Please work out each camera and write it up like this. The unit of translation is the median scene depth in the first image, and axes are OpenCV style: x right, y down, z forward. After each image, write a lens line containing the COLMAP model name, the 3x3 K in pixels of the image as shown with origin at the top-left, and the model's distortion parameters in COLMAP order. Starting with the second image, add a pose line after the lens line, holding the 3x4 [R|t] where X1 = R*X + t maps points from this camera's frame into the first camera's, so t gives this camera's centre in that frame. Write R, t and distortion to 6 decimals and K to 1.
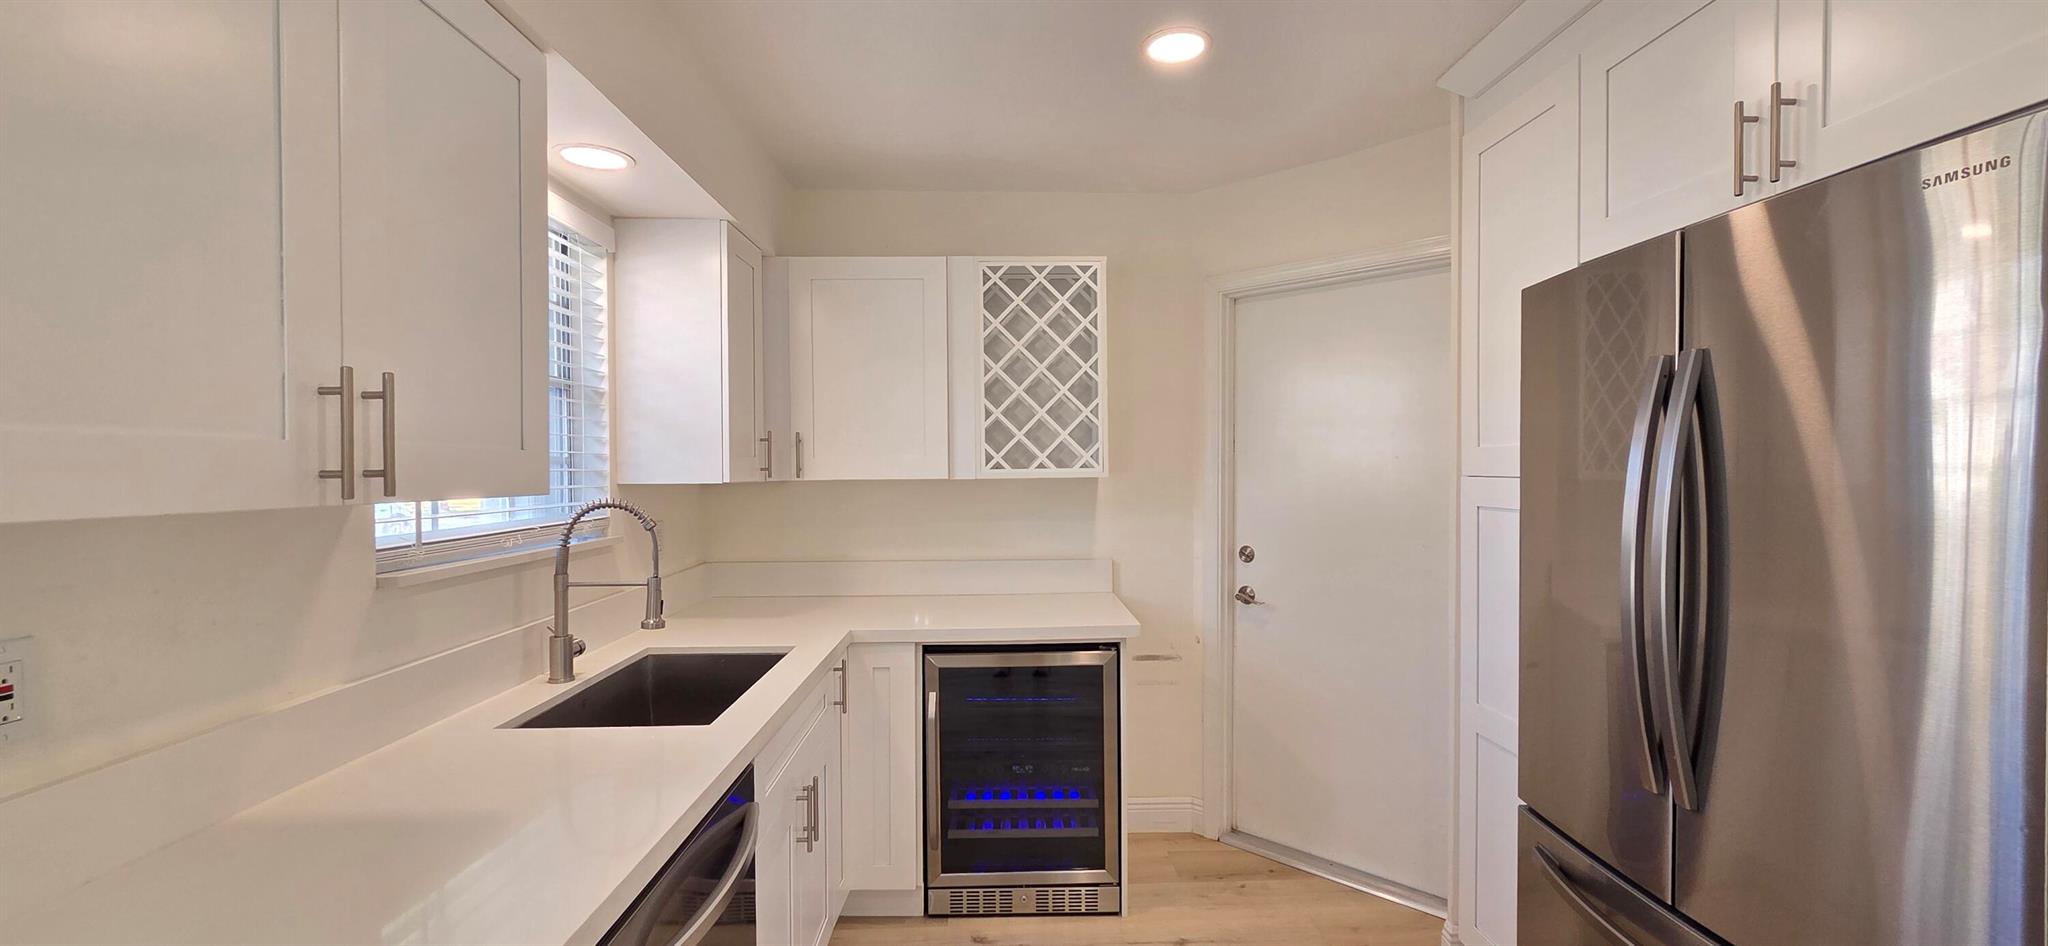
lens RADIAL K [[837.2, 0, 1028.2], [0, 837.2, 479.3], [0, 0, 1]] dist [0.001741, -0.000491]
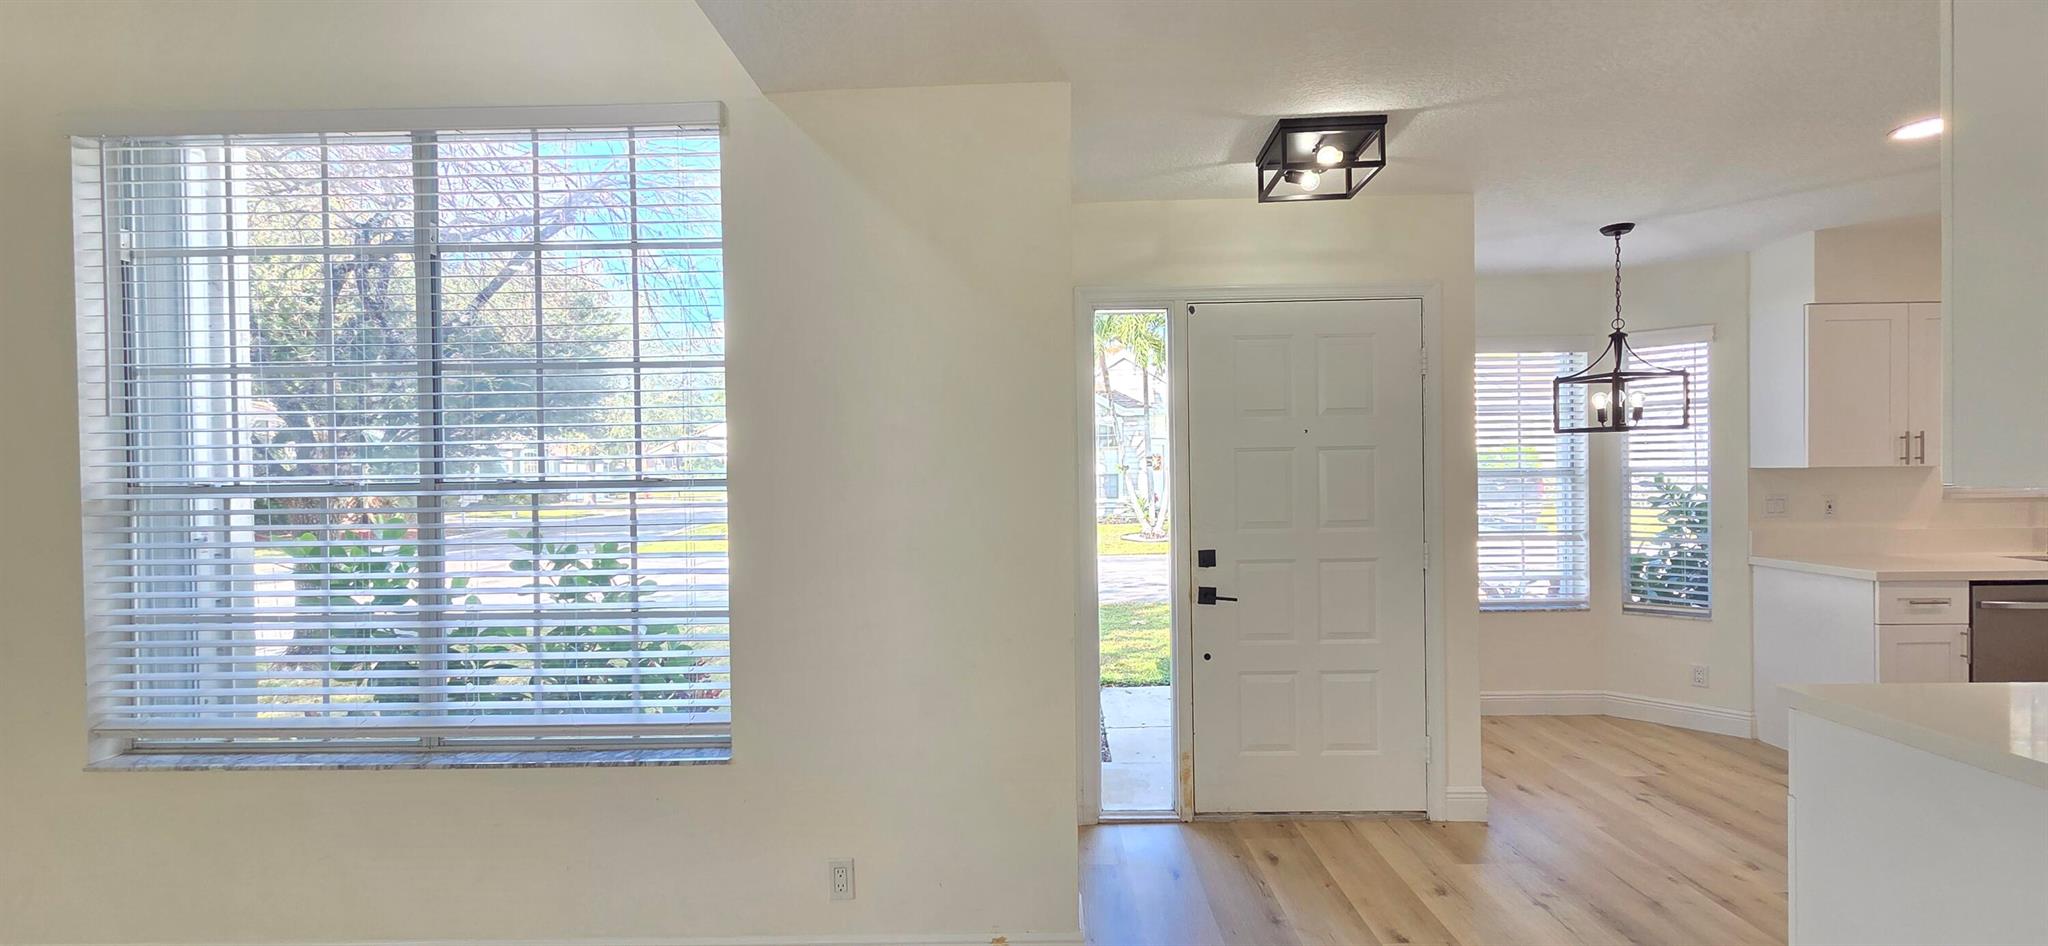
lens RADIAL K [[837.2, 0, 1028.2], [0, 837.2, 479.3], [0, 0, 1]] dist [0.001741, -0.000491]
pose [[-0.059330, 0.019190, -0.998054, 1.268364], [0.001114, 0.999816, 0.019158, 0.005367], [0.998238, 0.000025, -0.059340, -1.091103]]
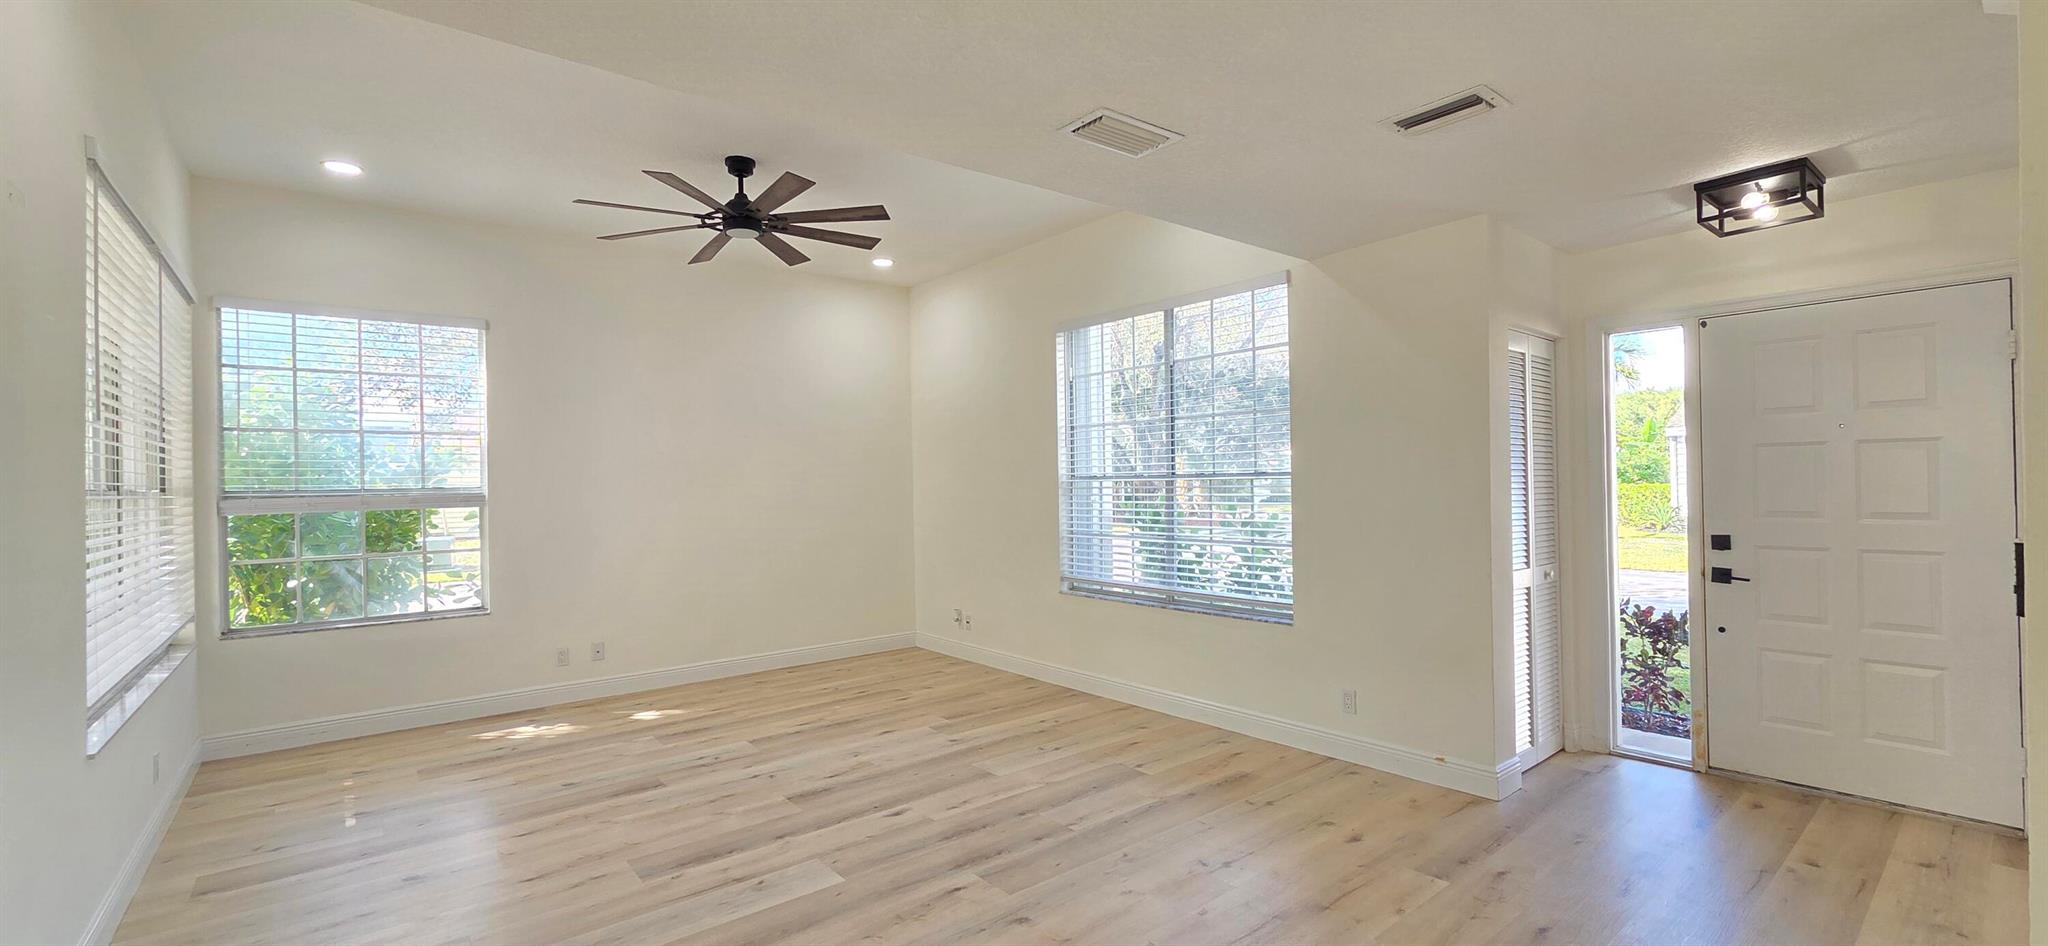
lens RADIAL K [[837.2, 0, 1028.2], [0, 837.2, 479.3], [0, 0, 1]] dist [0.001741, -0.000491]
pose [[-0.806132, 0.018102, -0.591459, 1.798458], [0.012832, 0.999832, 0.013111, 0.008334], [0.591597, 0.002980, -0.806229, -0.430881]]
